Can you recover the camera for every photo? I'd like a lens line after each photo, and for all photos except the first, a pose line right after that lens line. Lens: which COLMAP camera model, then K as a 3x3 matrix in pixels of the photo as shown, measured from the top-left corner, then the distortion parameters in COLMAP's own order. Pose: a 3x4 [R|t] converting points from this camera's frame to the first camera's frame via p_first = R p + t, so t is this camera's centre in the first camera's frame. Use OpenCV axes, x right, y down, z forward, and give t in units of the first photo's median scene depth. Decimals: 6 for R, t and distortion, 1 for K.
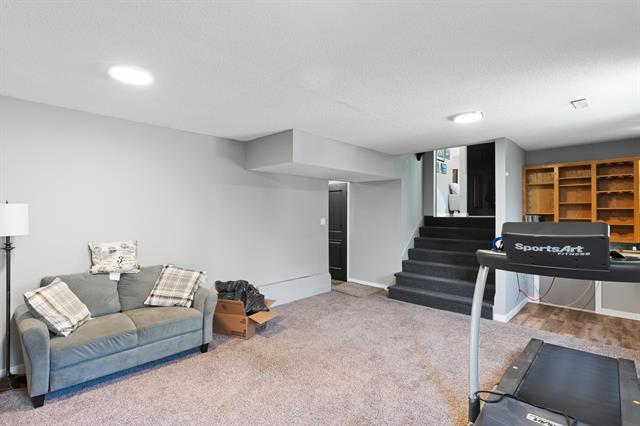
lens RADIAL K [[312.5, 0, 321.9], [0, 312.5, 214.9], [0, 0, 1]] dist [-0.003338, -0.000328]
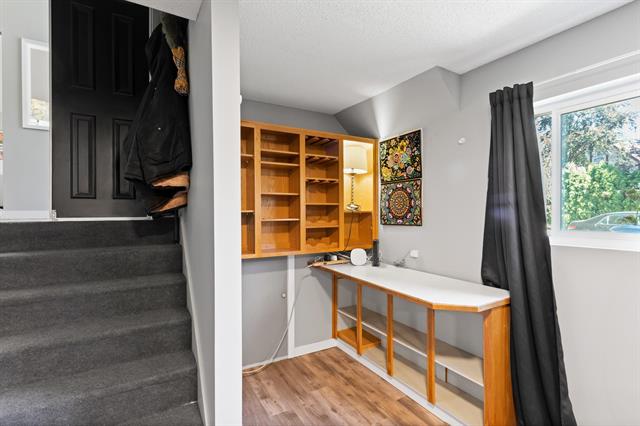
lens RADIAL K [[304.4, 0, 323.6], [0, 304.4, 215.0], [0, 0, 1]] dist [-0.003586, 0.000022]
pose [[0.288355, -0.012493, 0.957442, 0.287174], [0.001421, 0.999919, 0.012620, -0.005191], [-0.957522, -0.002279, 0.288350, 0.783703]]
